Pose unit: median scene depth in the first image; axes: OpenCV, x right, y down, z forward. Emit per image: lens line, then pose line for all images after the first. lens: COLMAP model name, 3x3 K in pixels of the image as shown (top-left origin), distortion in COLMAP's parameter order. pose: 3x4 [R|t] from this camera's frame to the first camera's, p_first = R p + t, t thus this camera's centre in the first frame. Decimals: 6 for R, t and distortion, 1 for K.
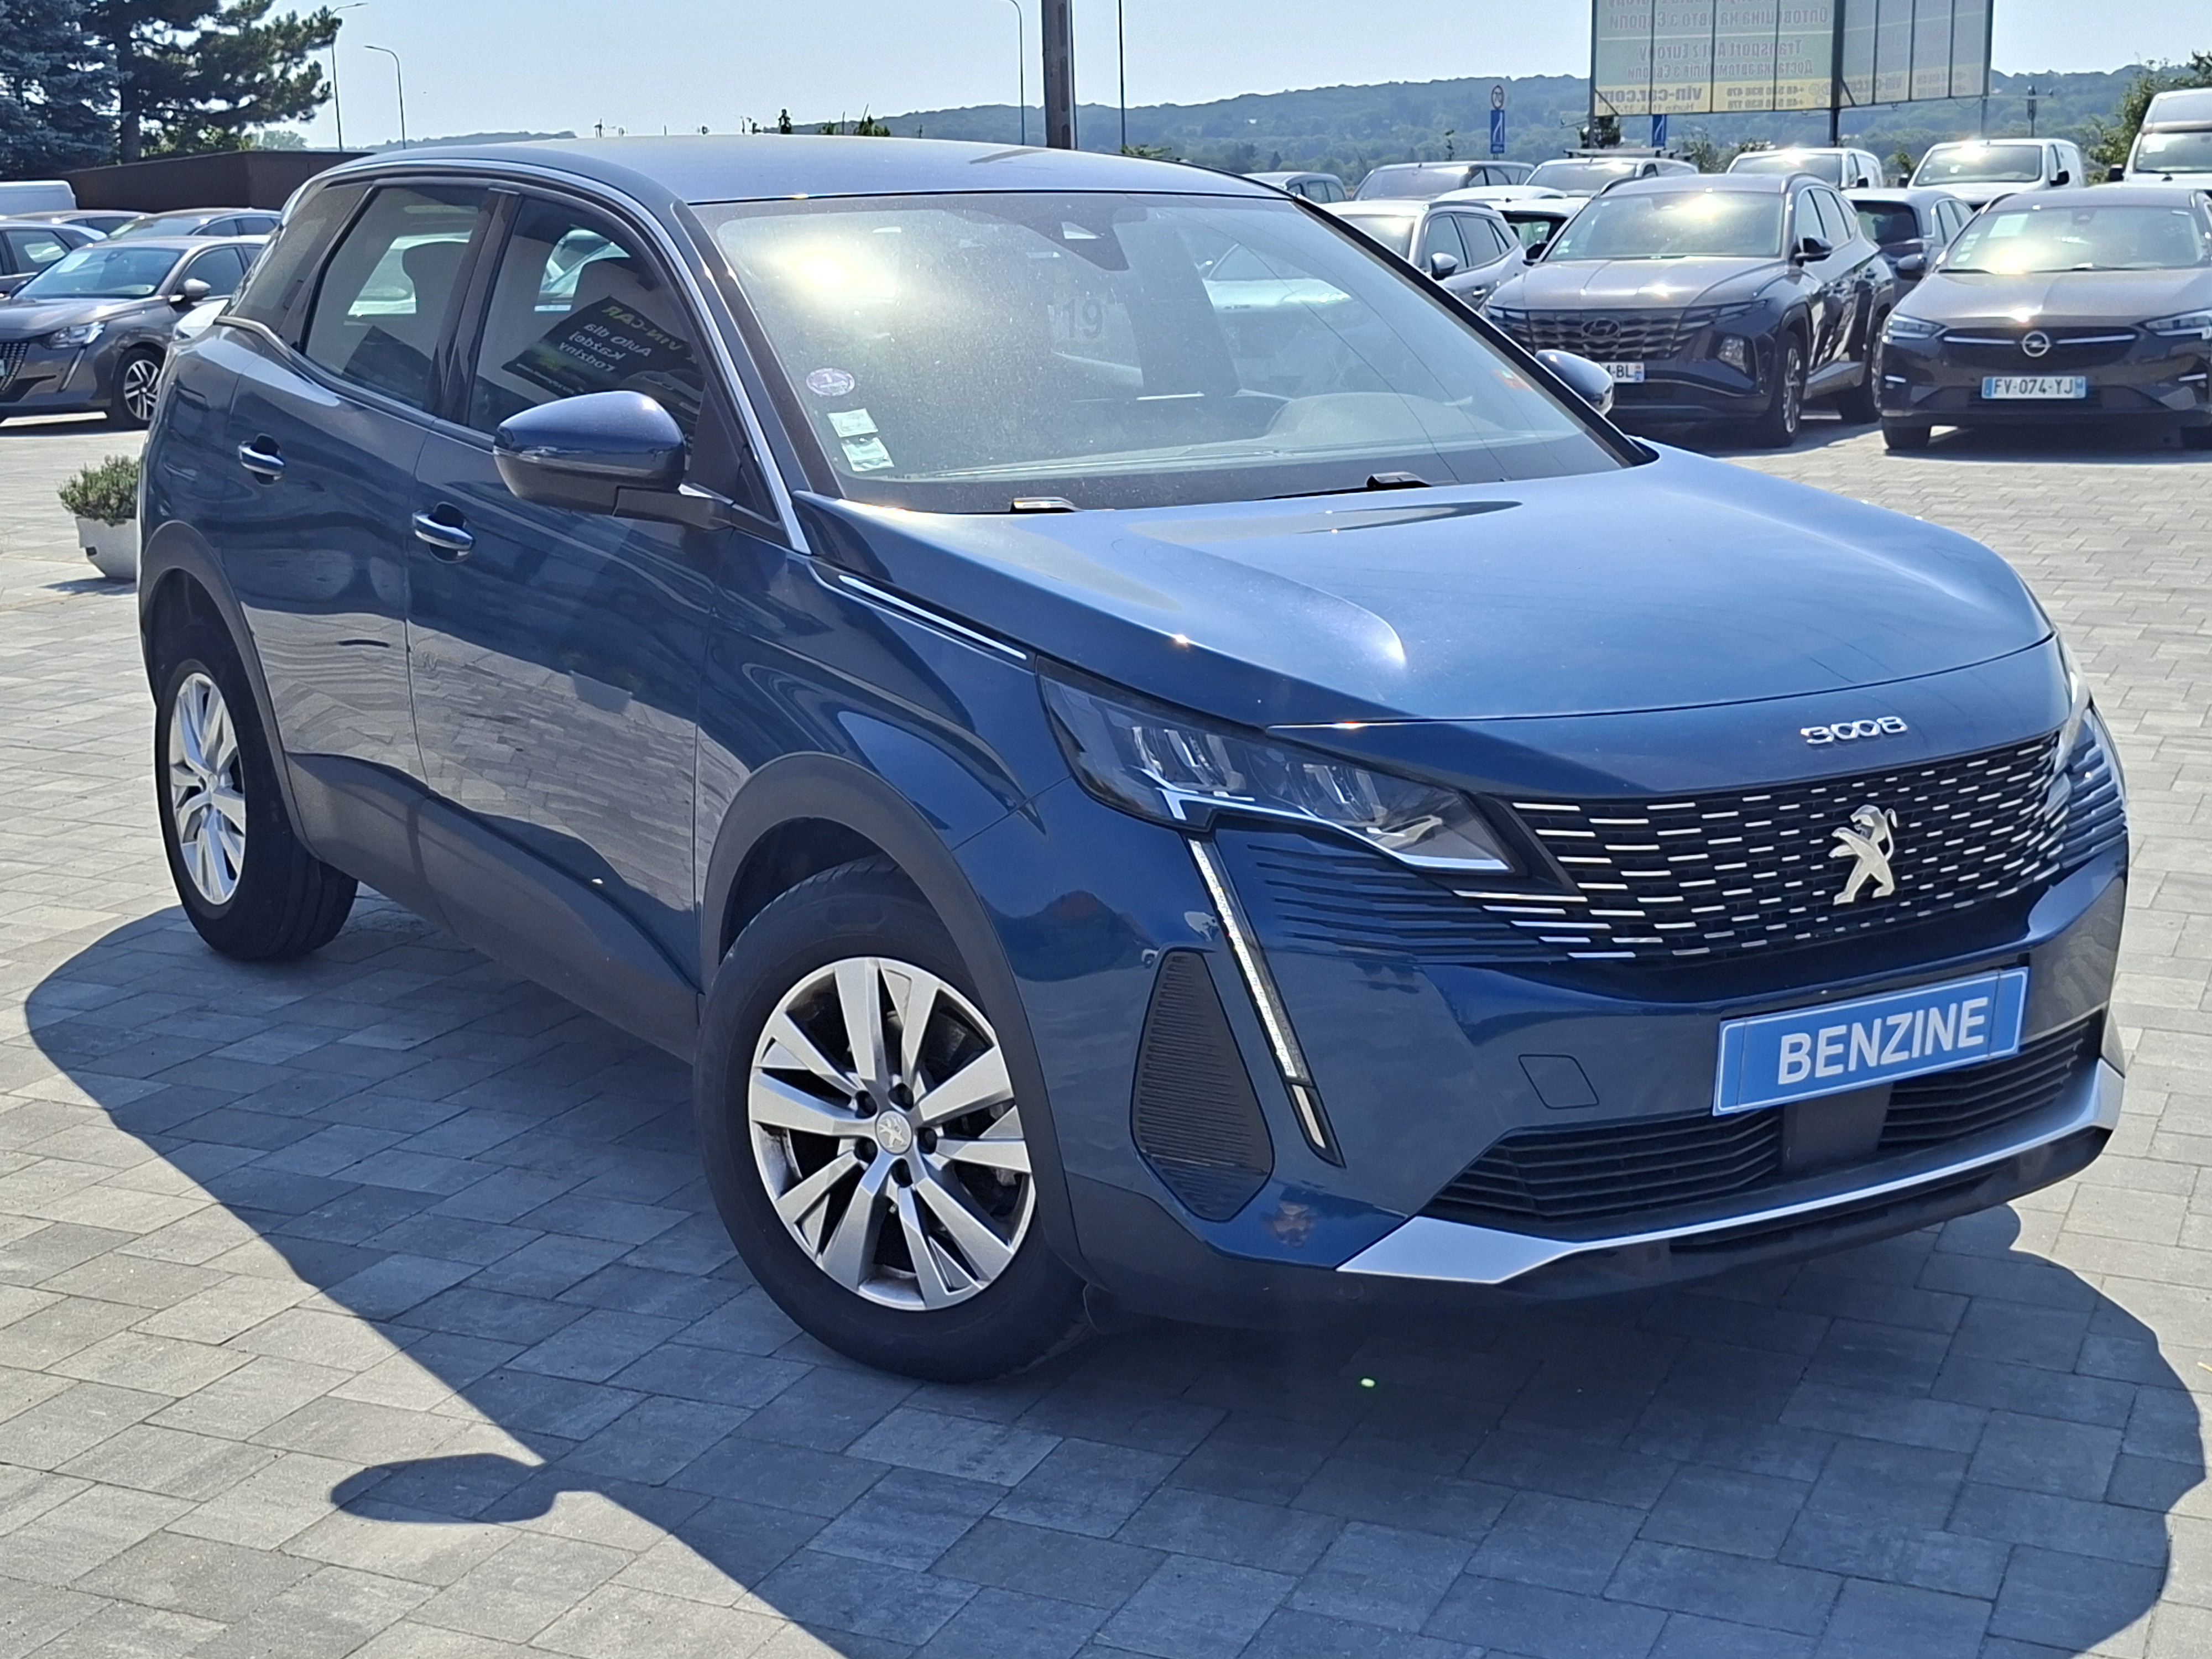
lens RADIAL K [[2972.1, 0, 1103.8], [0, 2972.1, 836.2], [0, 0, 1]] dist [0.113080, -0.133325]
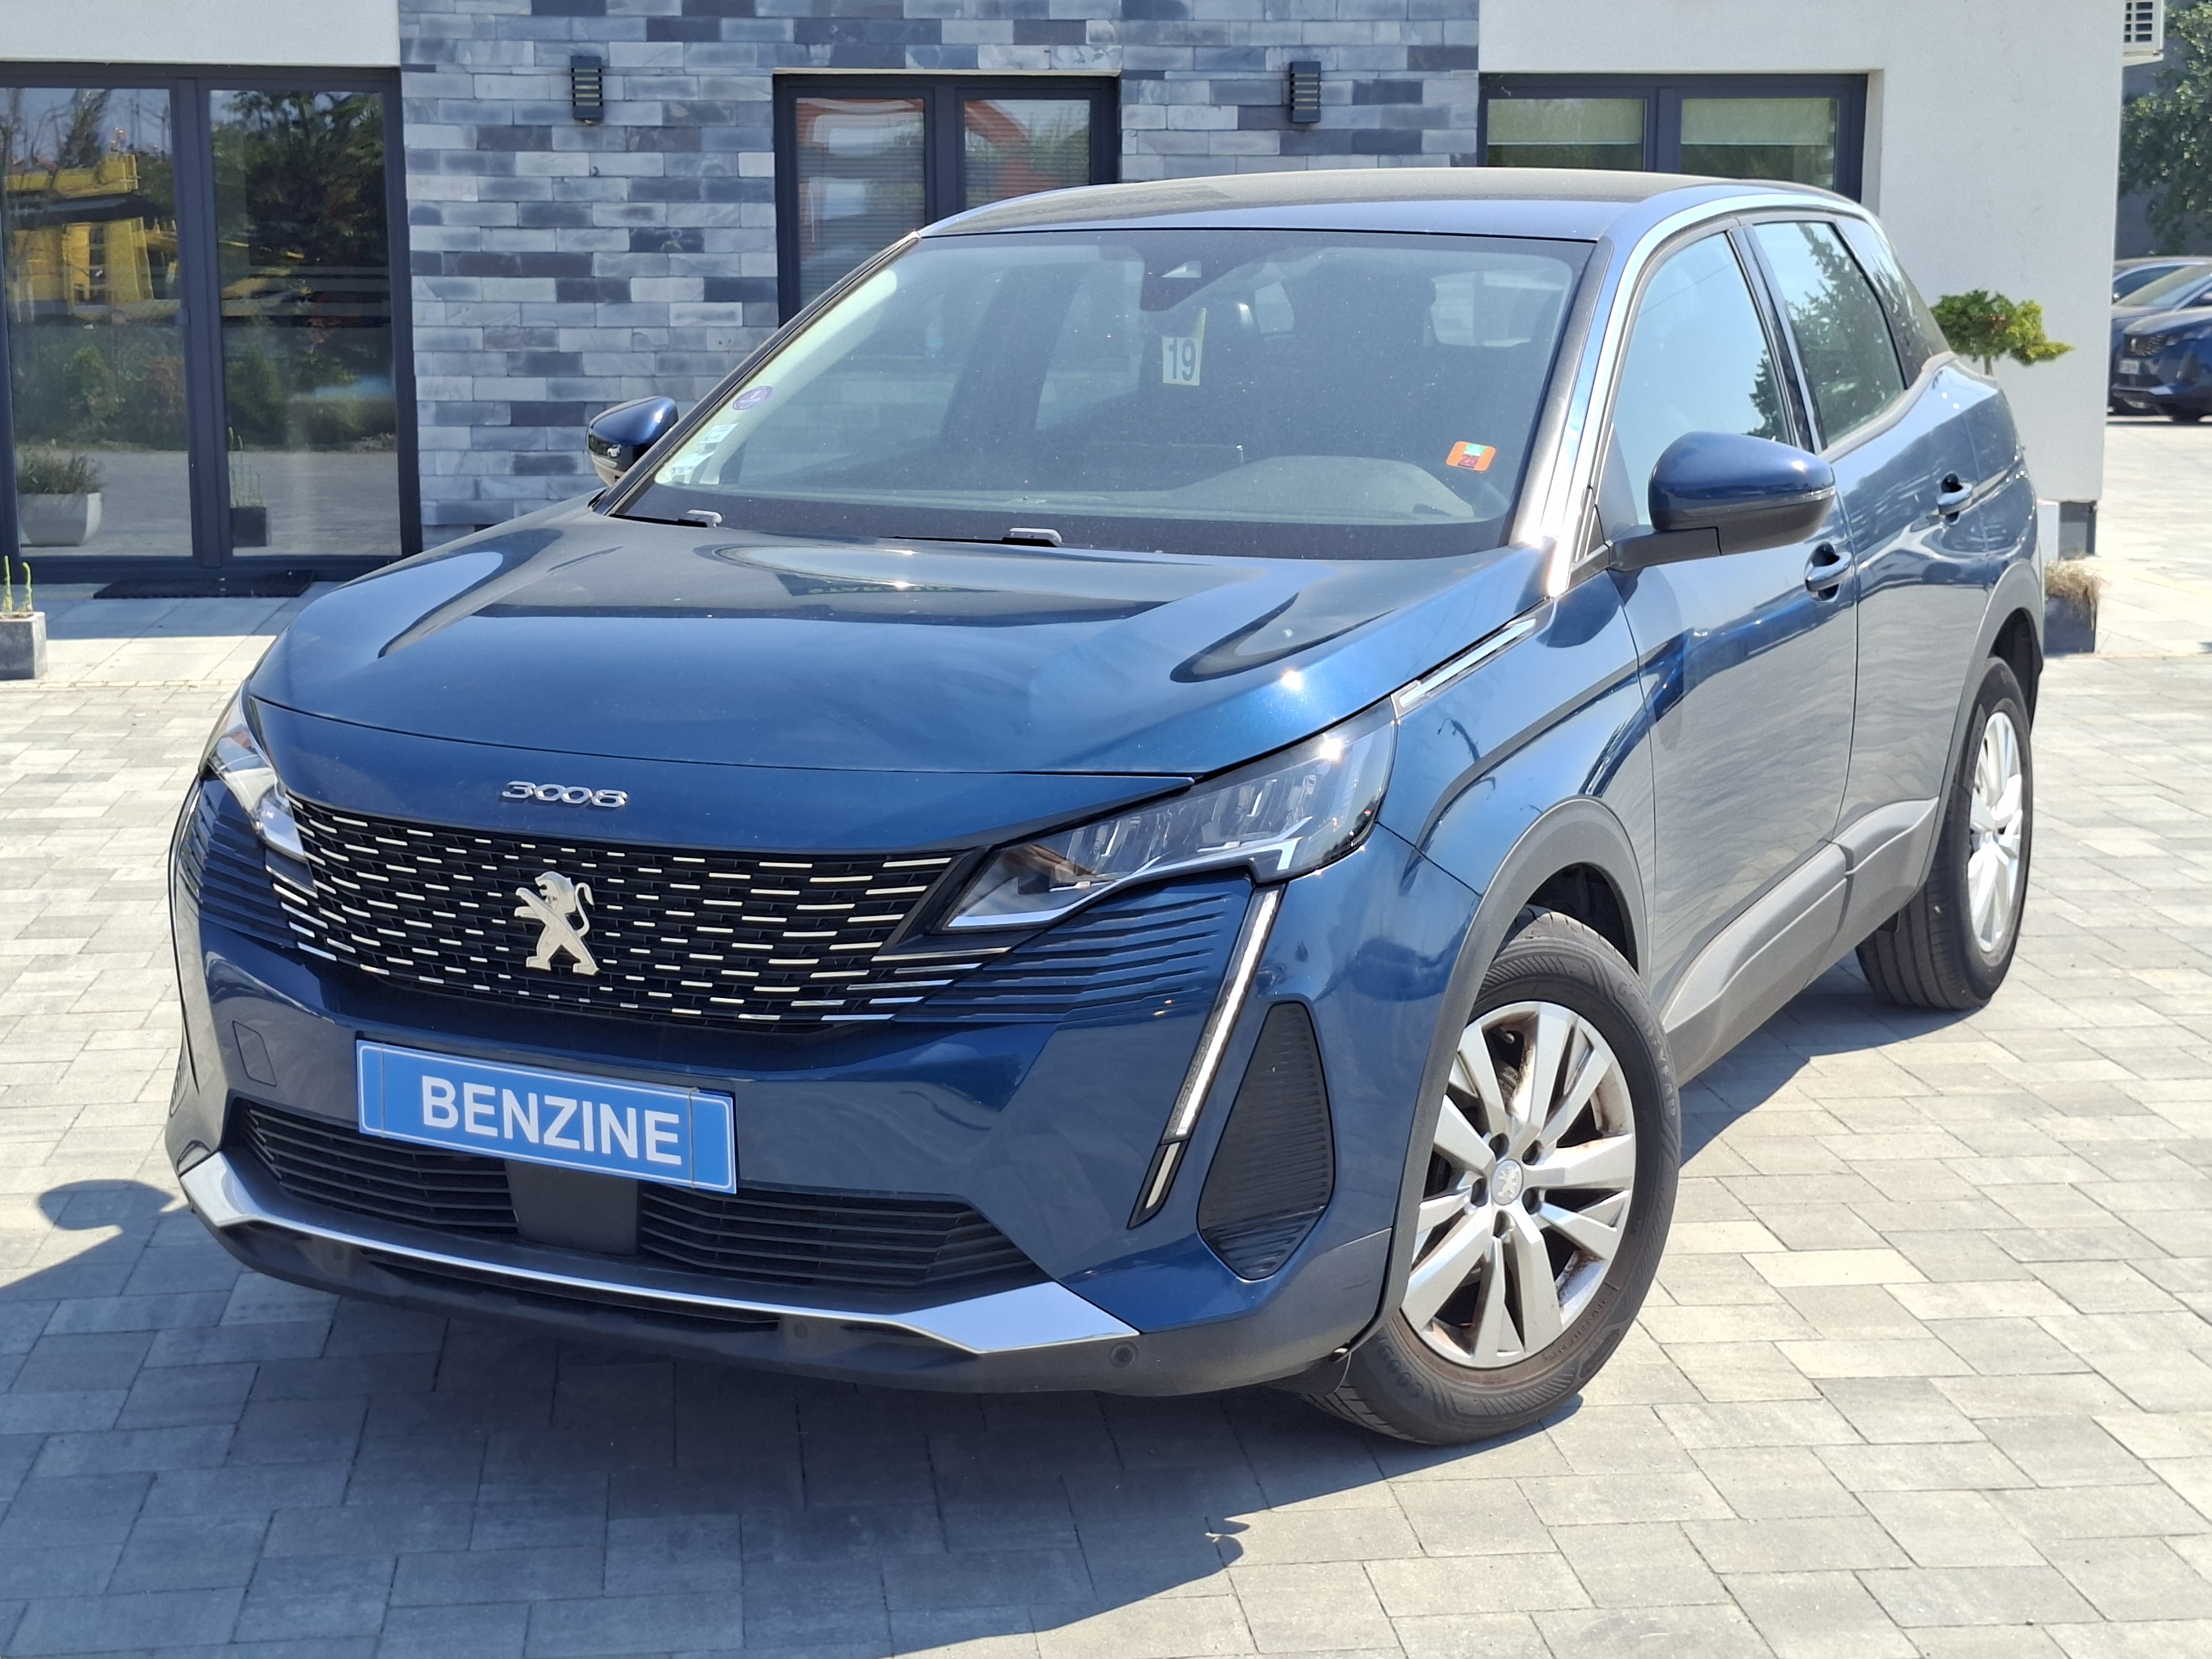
lens RADIAL K [[3378.2, 0, 1106.0], [0, 3378.2, 829.5], [0, 0, 1]] dist [0.112169, -0.053490]
pose [[0.517162, 0.160422, -0.840719, 1.091169], [-0.189898, 0.979302, 0.070051, -0.115725], [0.834555, 0.123423, 0.536921, 0.485464]]
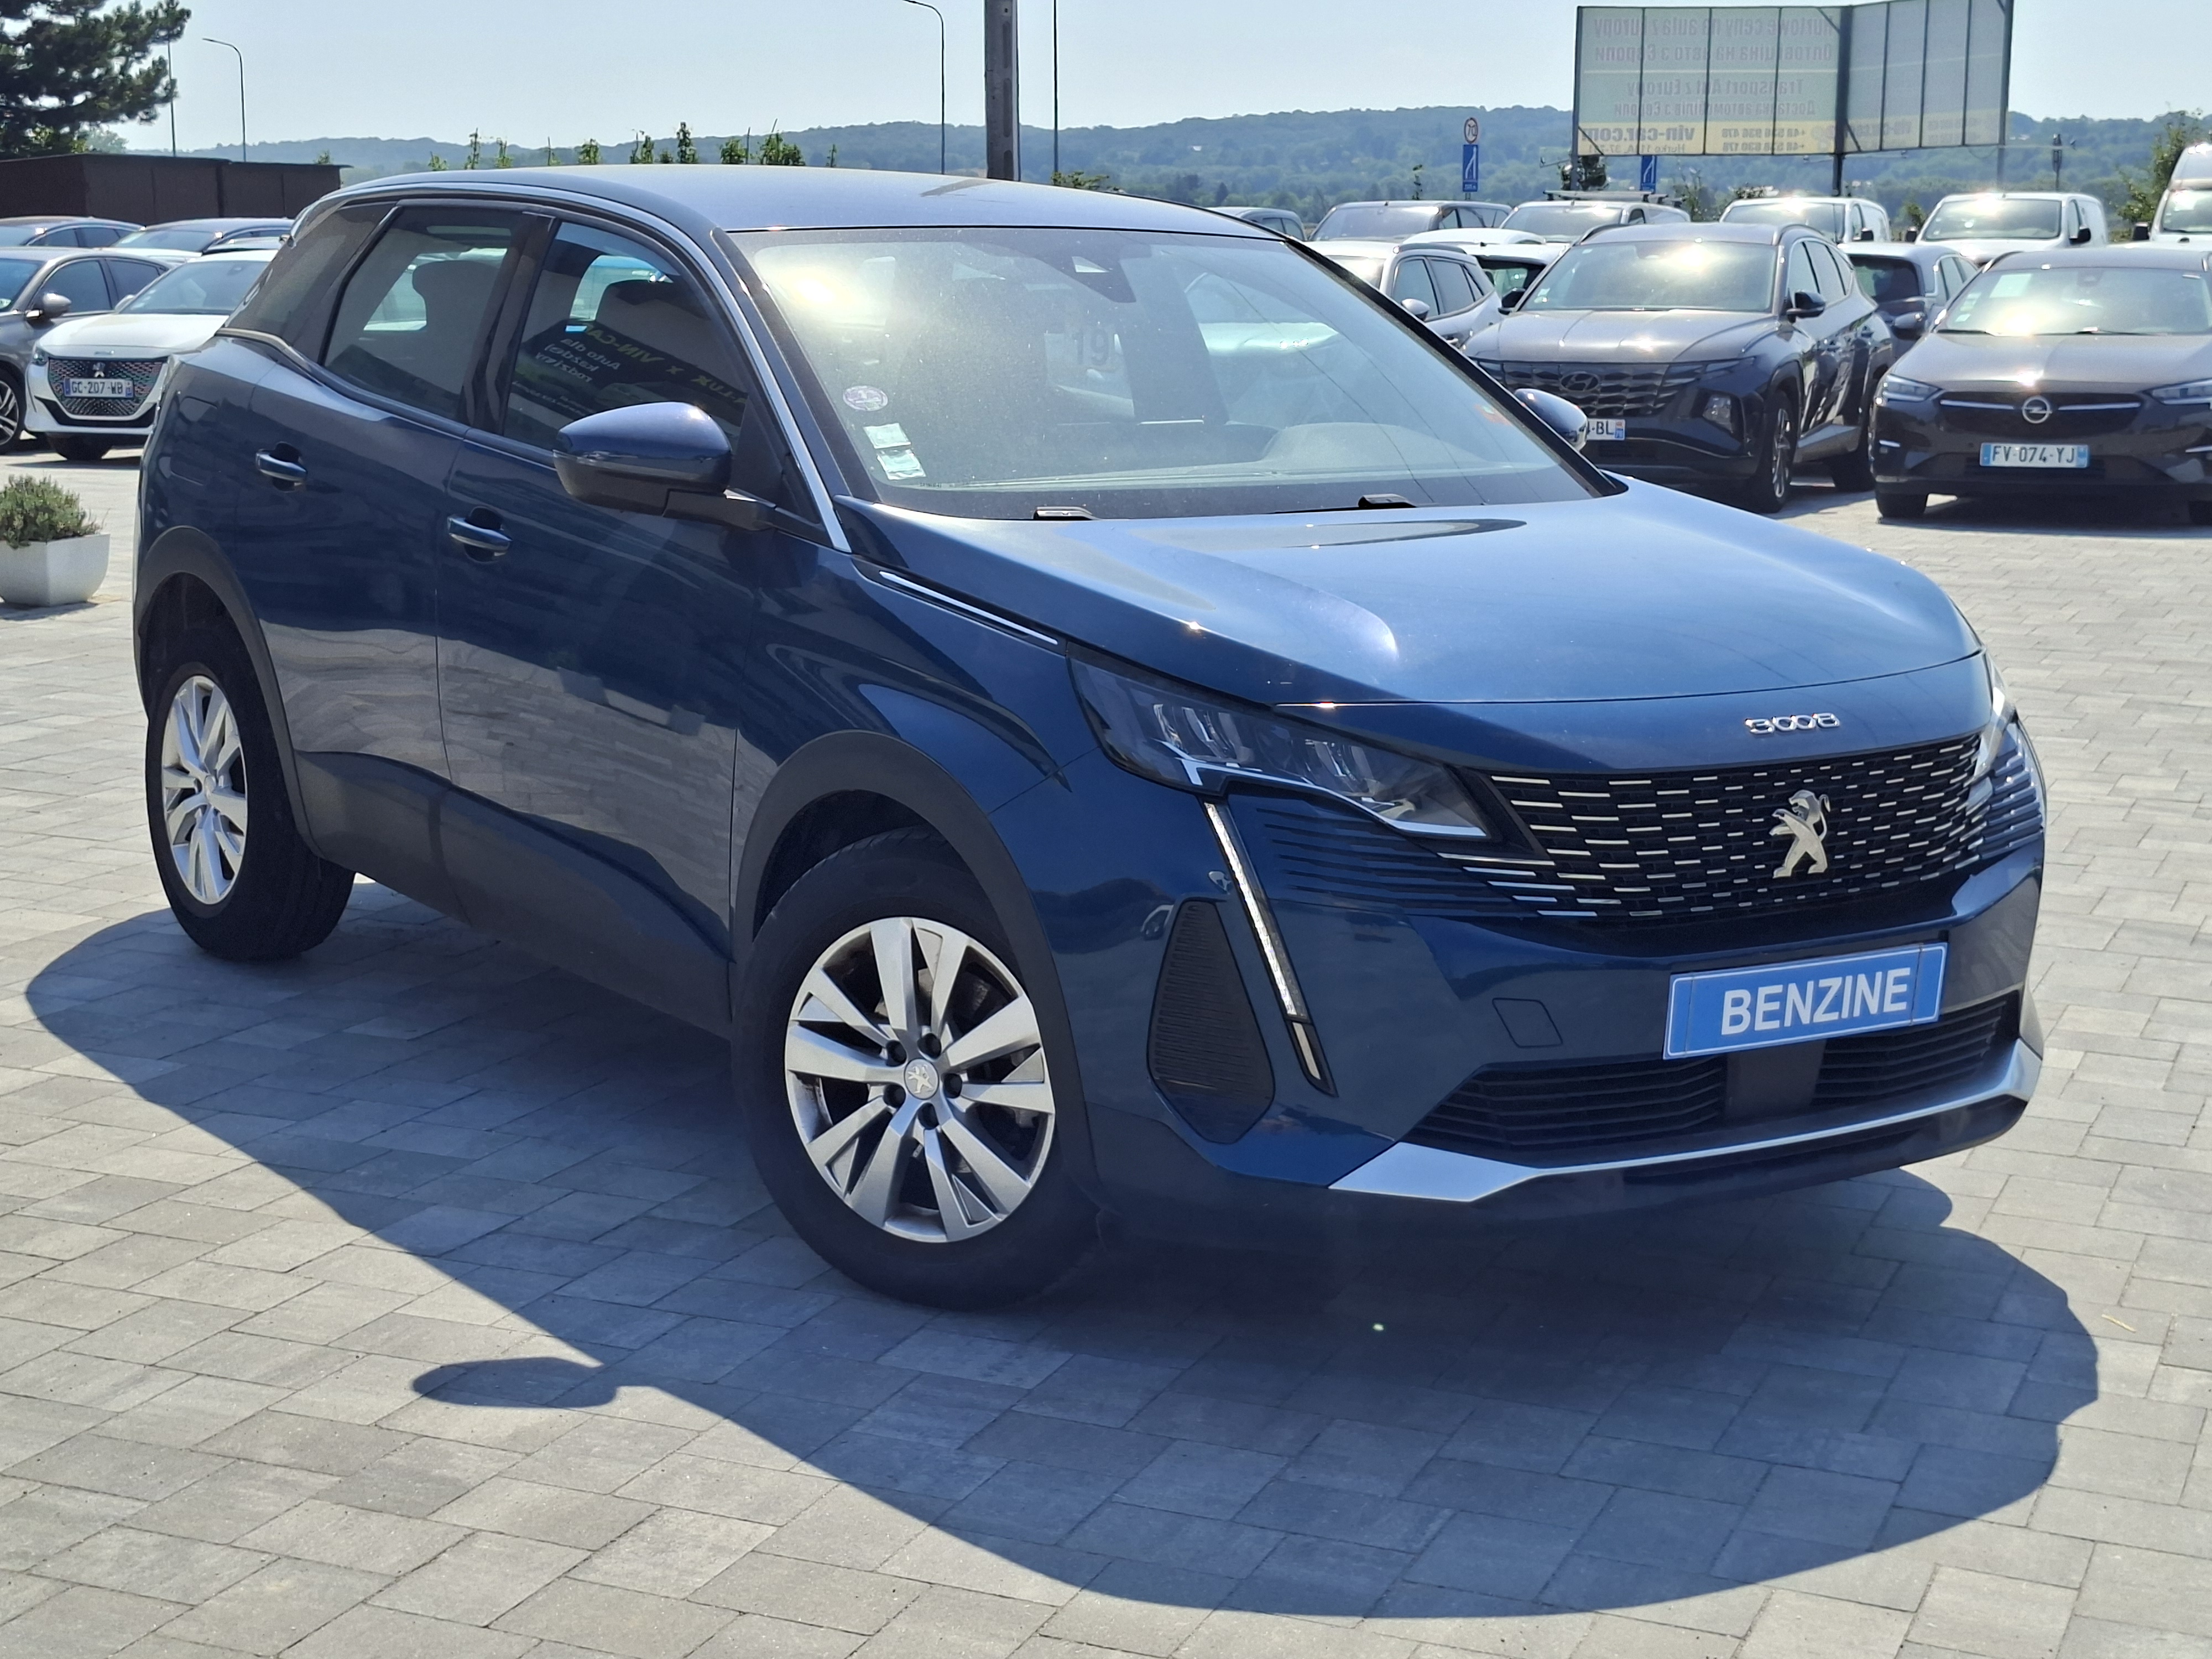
lens RADIAL K [[3378.2, 0, 1106.0], [0, 3378.2, 829.5], [0, 0, 1]] dist [0.112169, -0.053490]
pose [[0.999431, 0.020188, 0.027011, -0.035636], [-0.019215, 0.999173, -0.035827, 0.047759], [-0.027712, 0.035287, 0.998993, -0.230926]]
